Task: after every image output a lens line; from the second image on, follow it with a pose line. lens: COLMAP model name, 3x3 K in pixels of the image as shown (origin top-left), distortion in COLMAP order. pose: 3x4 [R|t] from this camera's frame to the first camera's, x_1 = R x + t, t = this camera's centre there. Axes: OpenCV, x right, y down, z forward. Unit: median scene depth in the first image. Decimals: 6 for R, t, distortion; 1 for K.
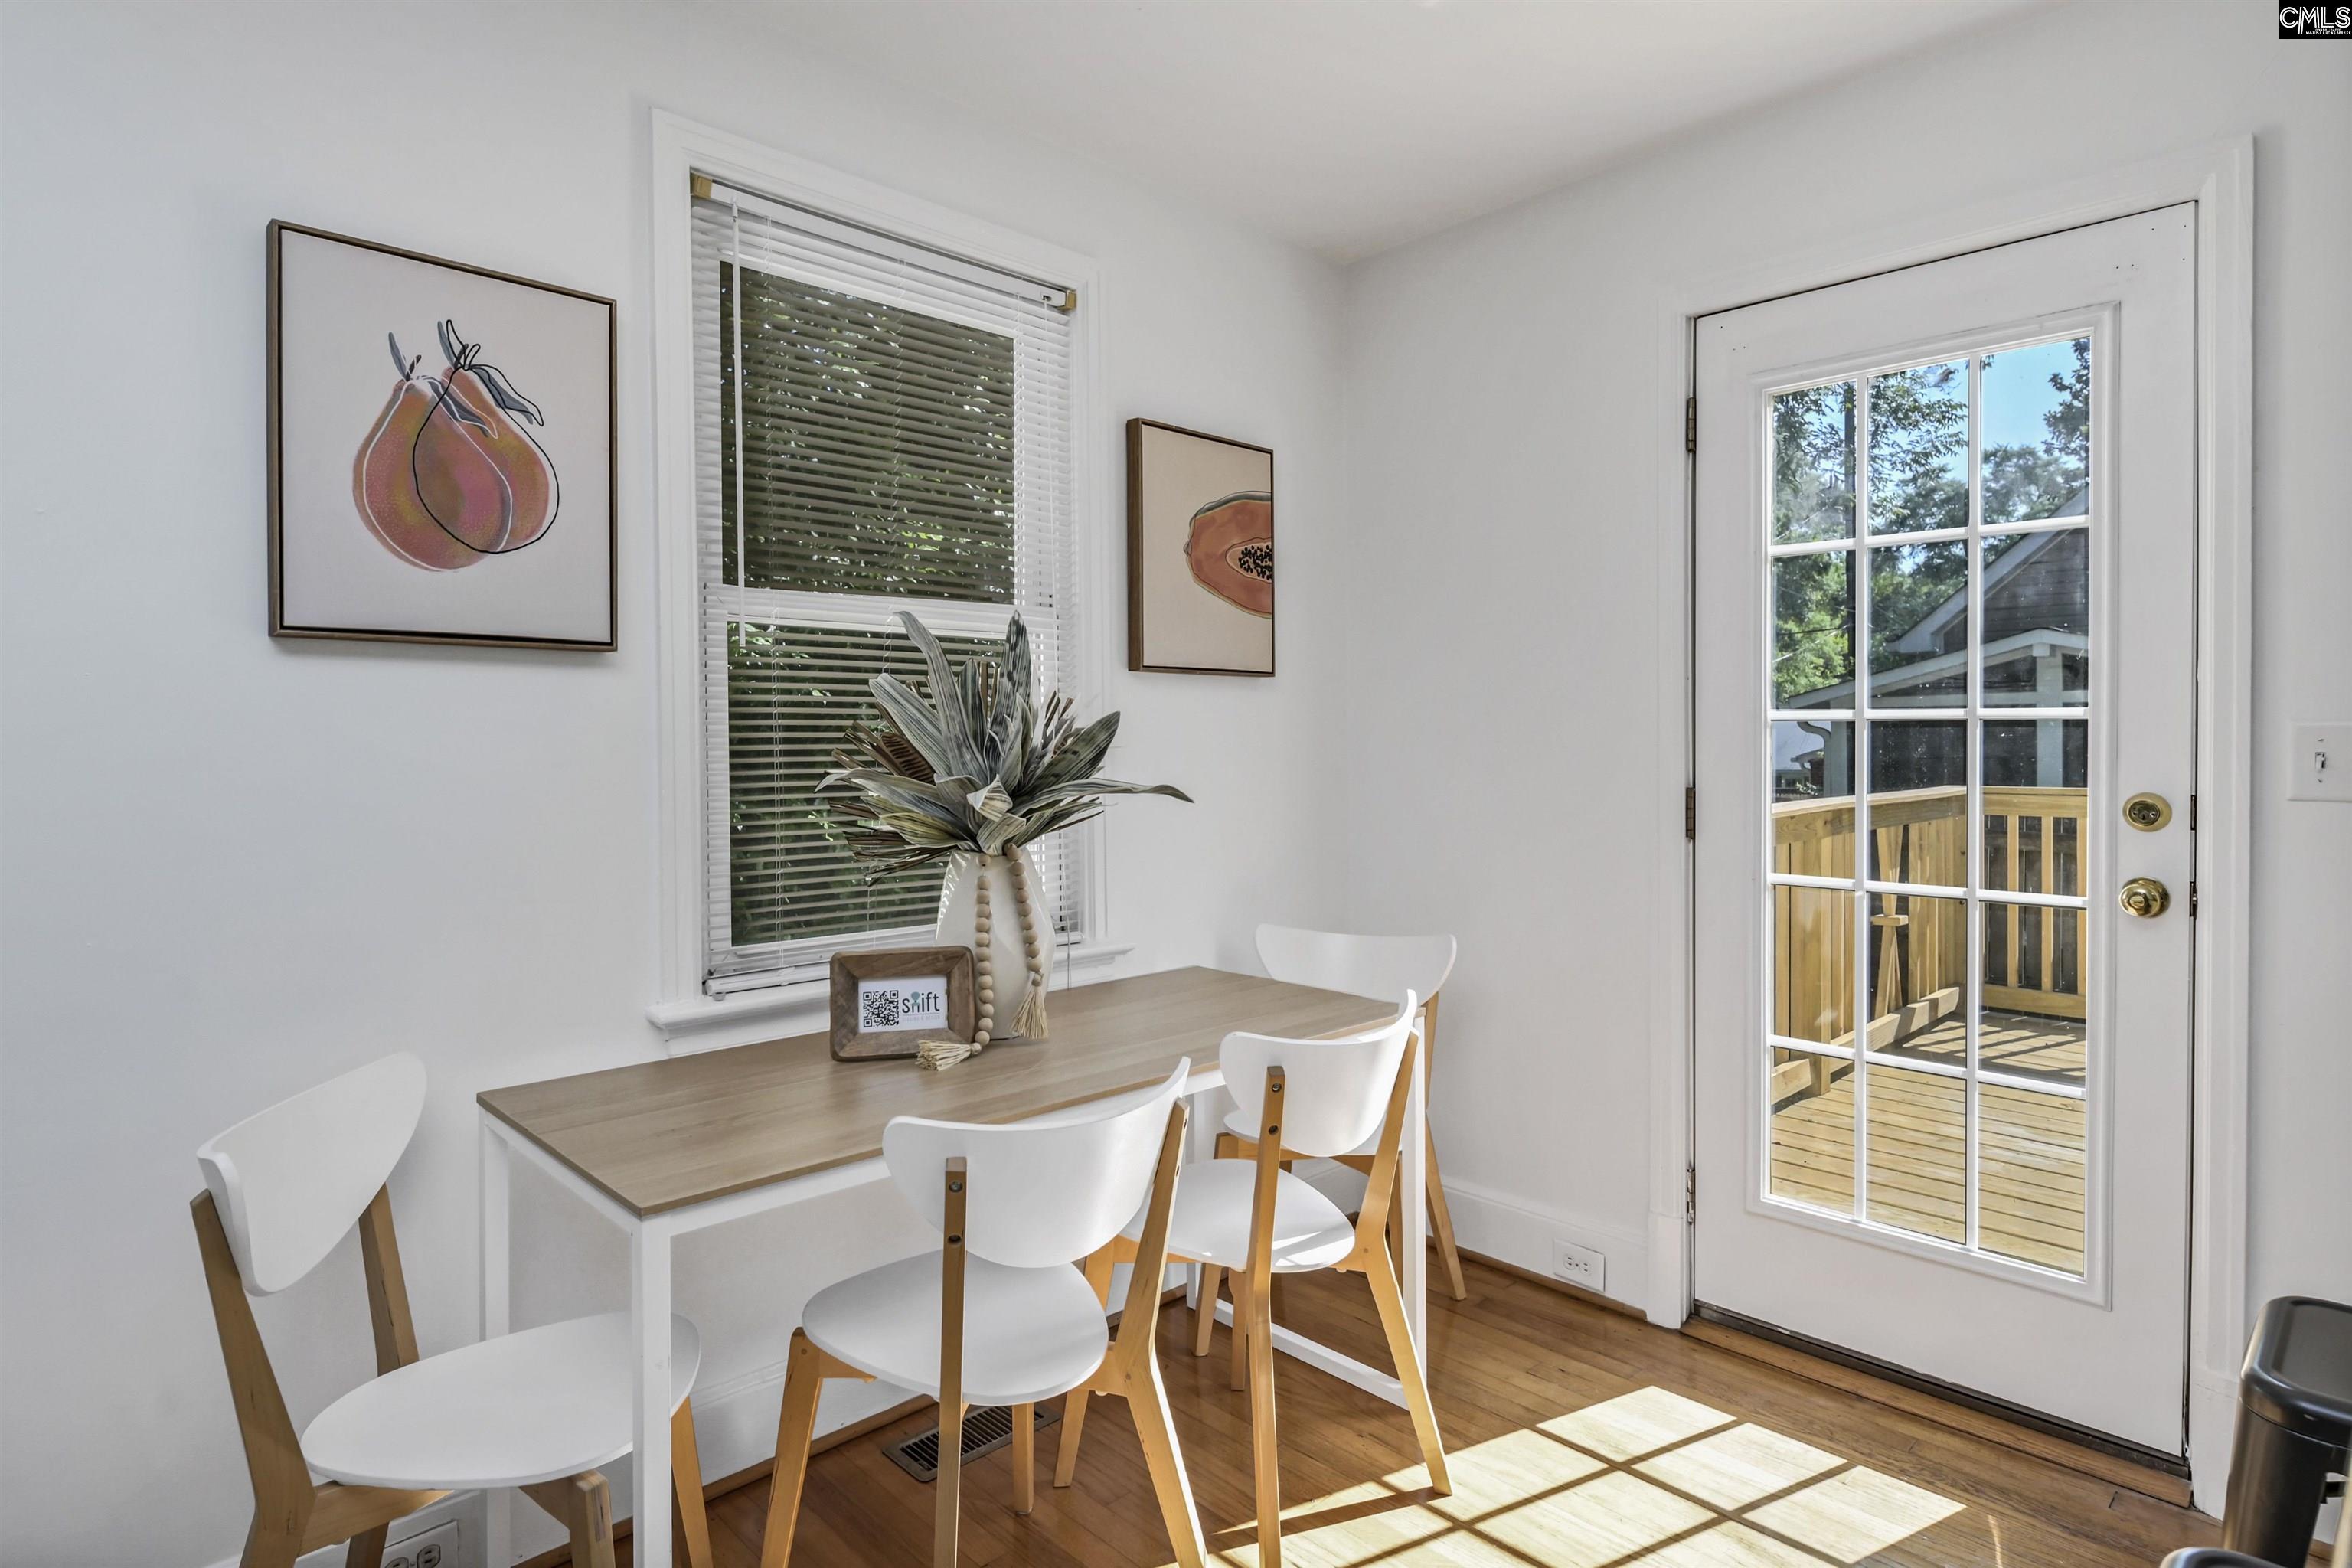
lens RADIAL K [[1289.1, 0, 1164.1], [0, 1289.1, 750.9], [0, 0, 1]] dist [0.000584, 0.000274]
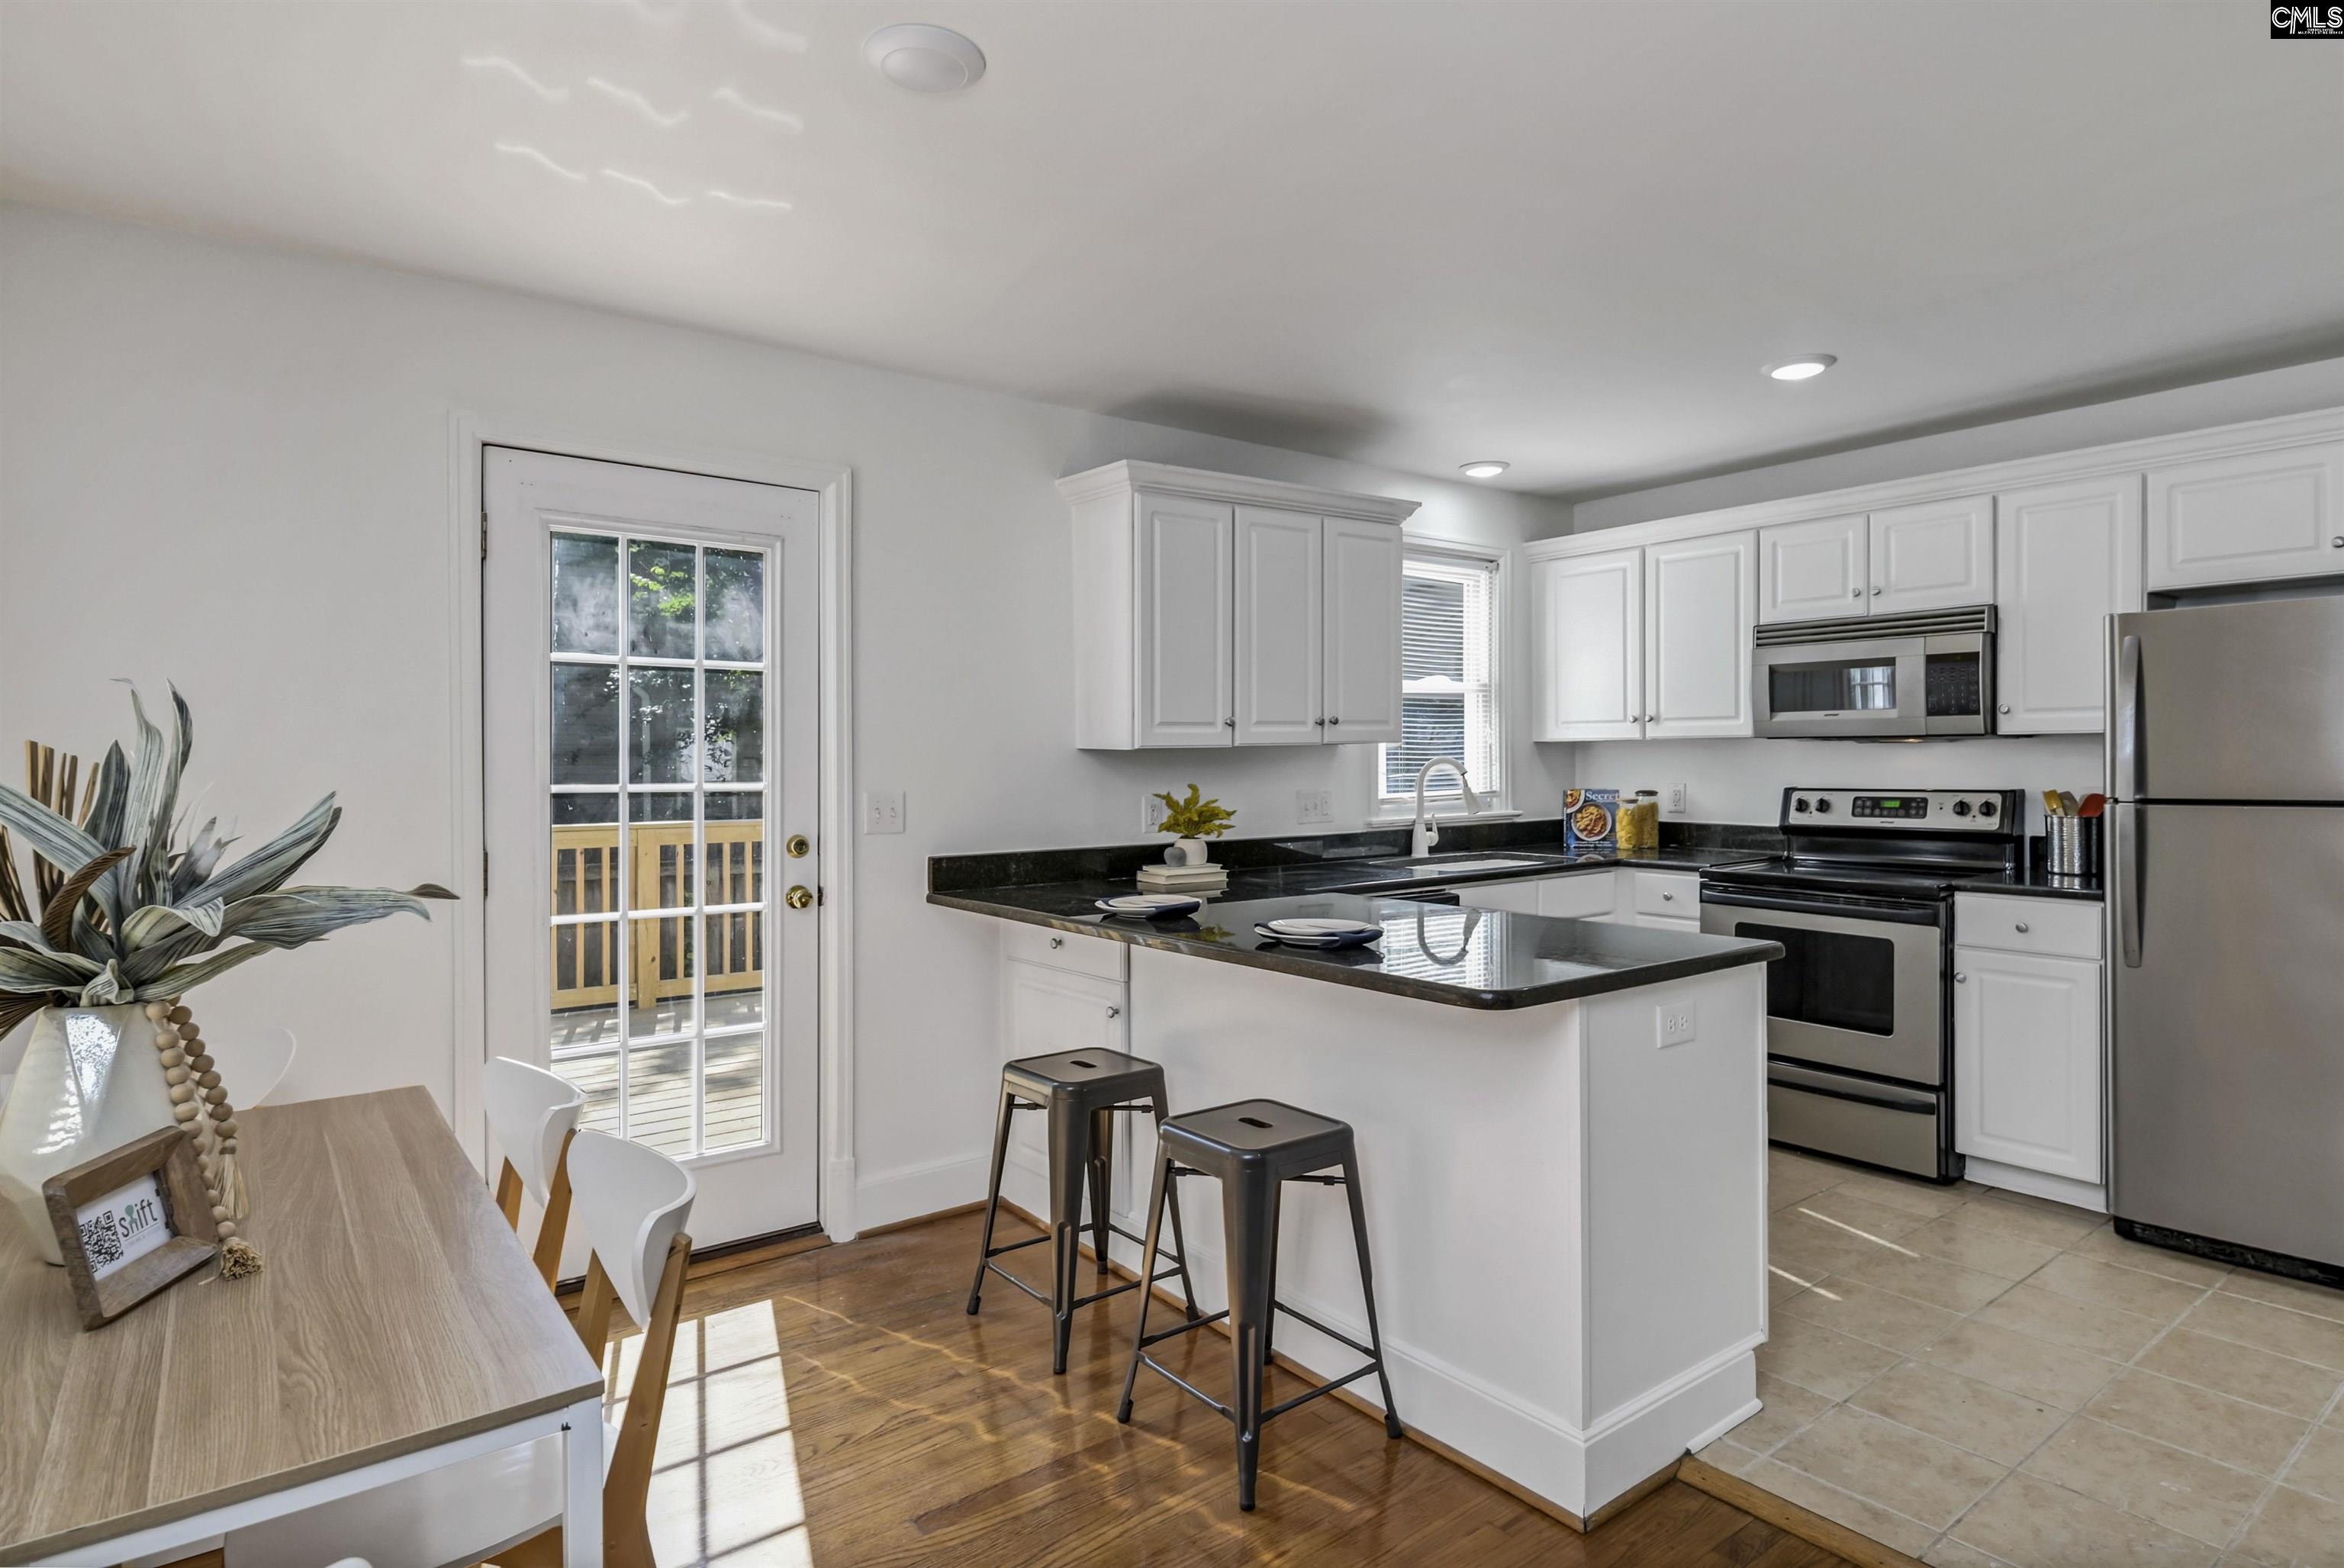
lens RADIAL K [[1253.2, 0, 1254.9], [0, 1253.2, 753.4], [0, 0, 1]] dist [-0.006894, -0.000452]
pose [[0.068570, 0.010998, 0.997586, -0.818911], [0.008932, 0.999892, -0.011638, -0.049194], [-0.997606, 0.009709, 0.068464, 0.296845]]
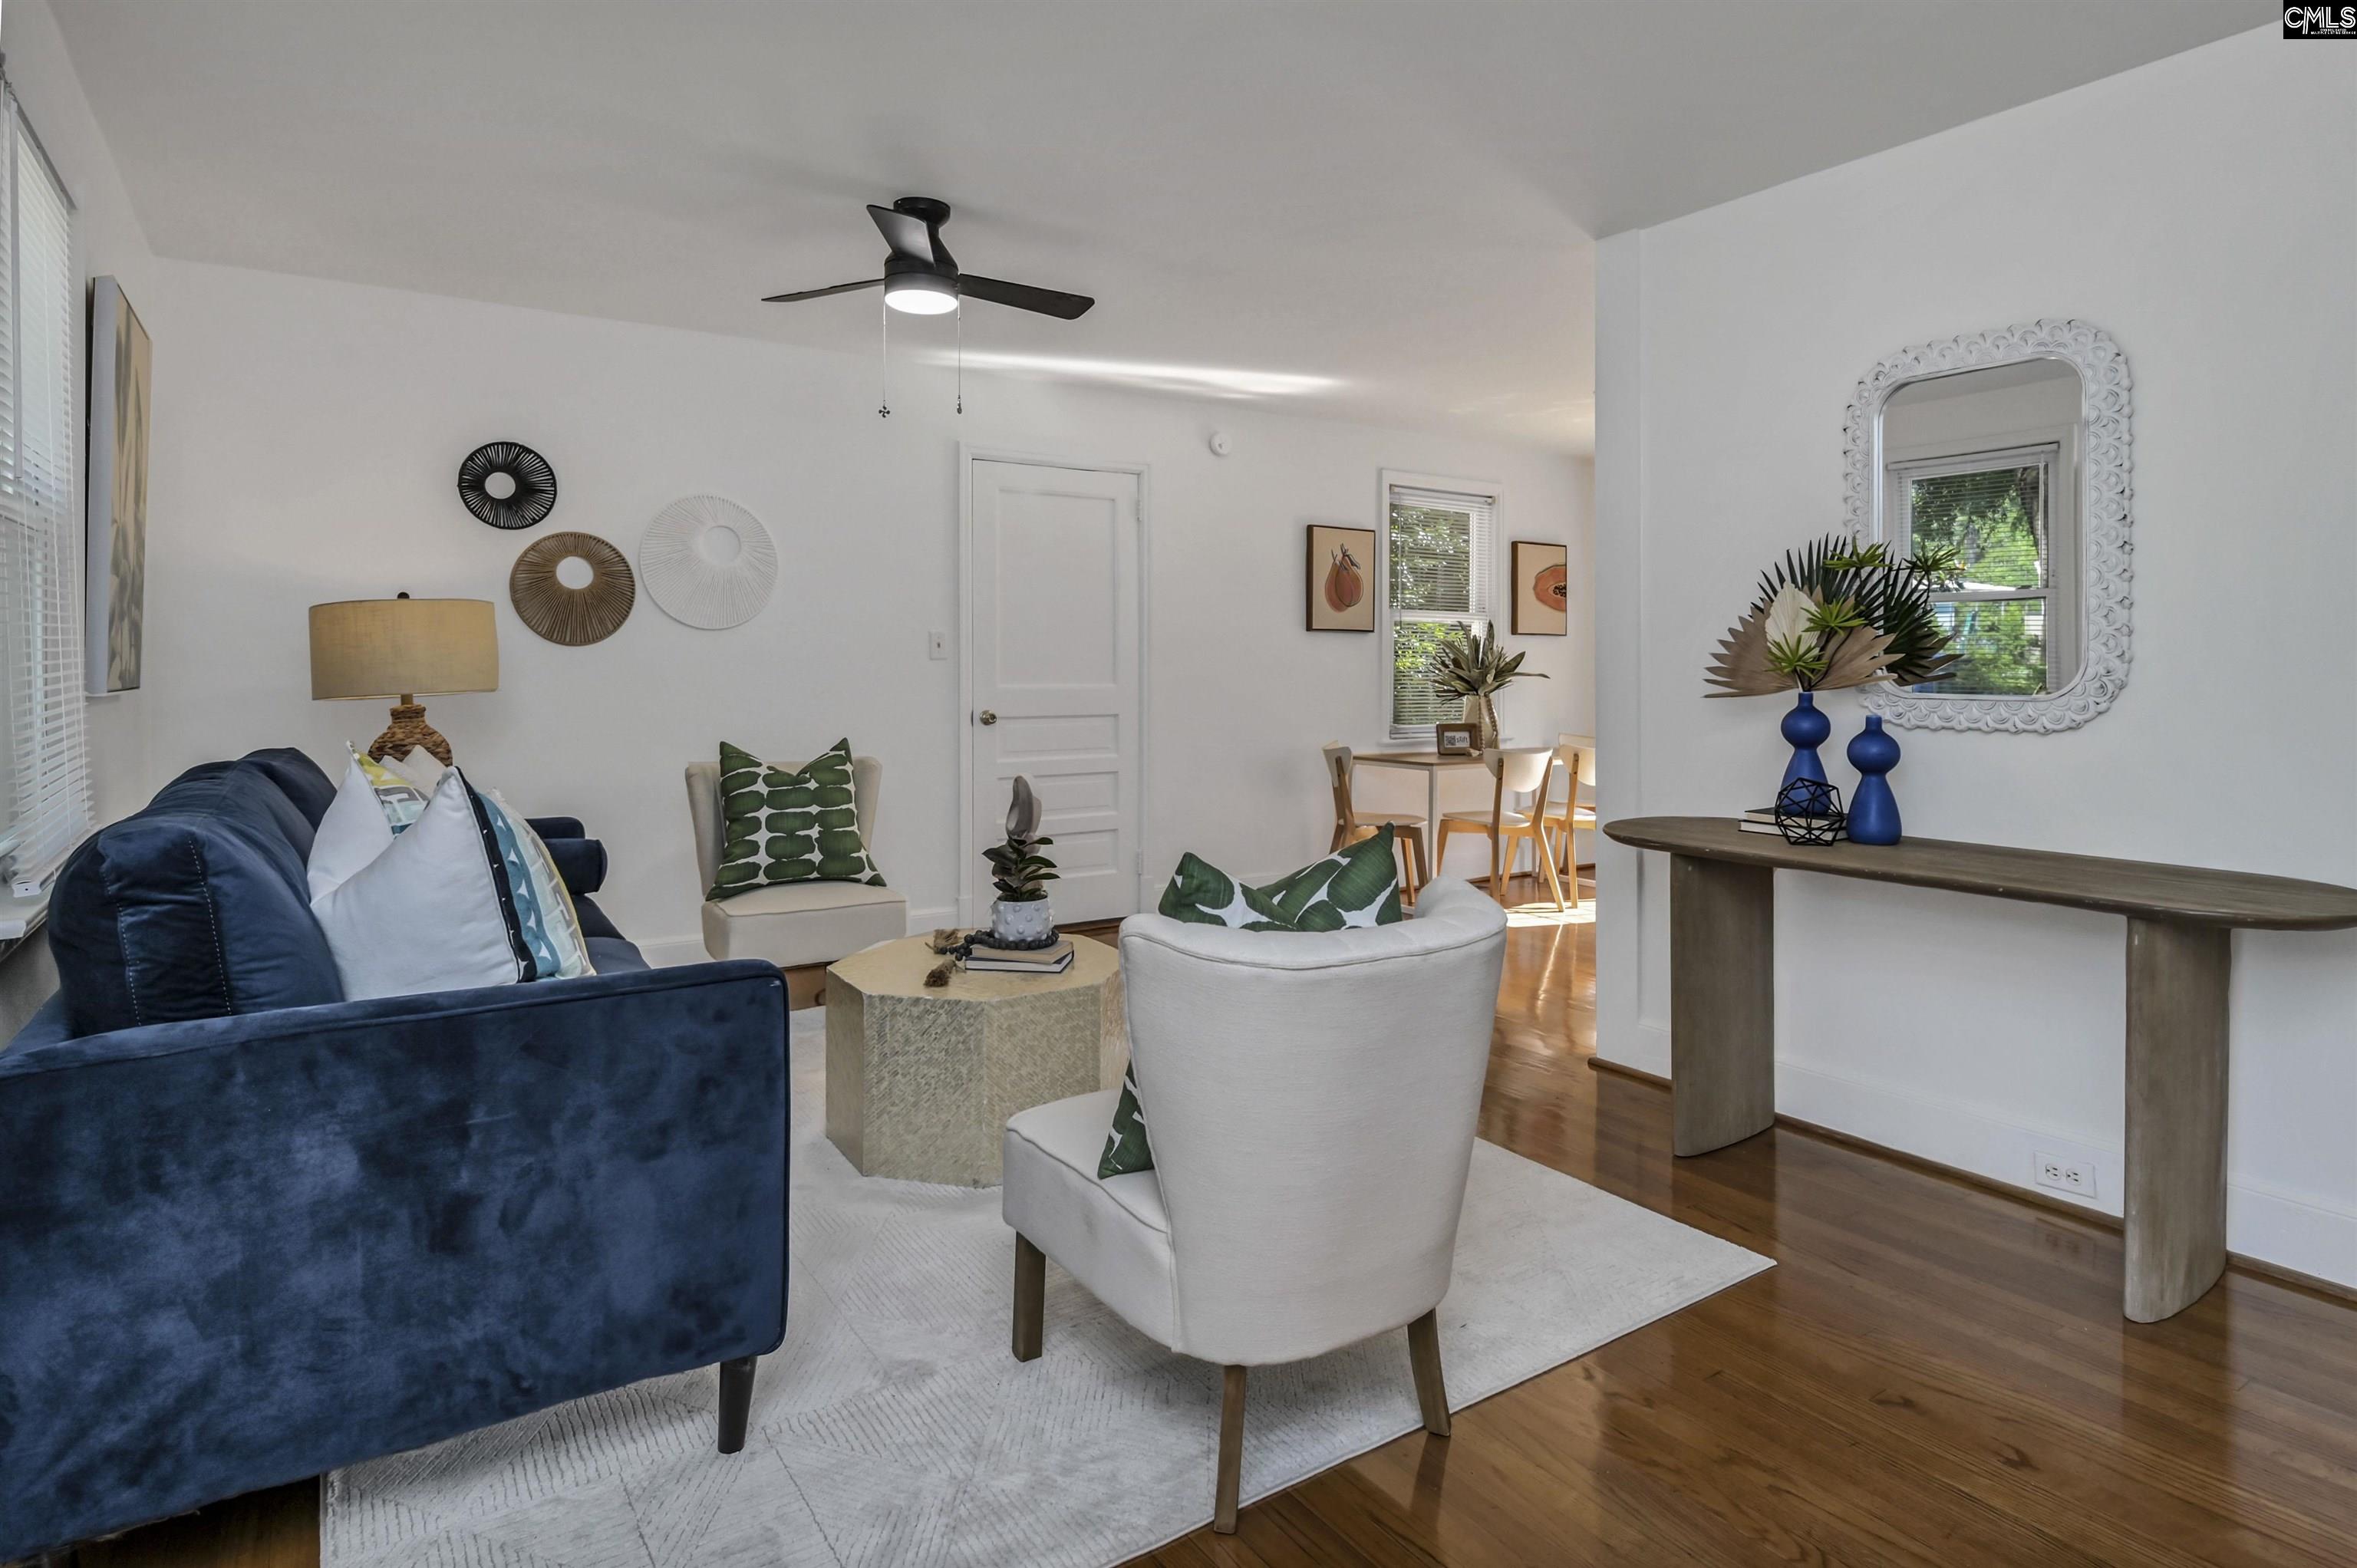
lens RADIAL K [[1325.1, 0, 1217.3], [0, 1325.1, 684.2], [0, 0, 1]] dist [-0.000759, -0.001522]
pose [[0.990827, 0.012485, -0.134562, -0.344201], [-0.010529, 0.999828, 0.015239, 0.008115], [0.134729, -0.013682, 0.990788, -2.381920]]
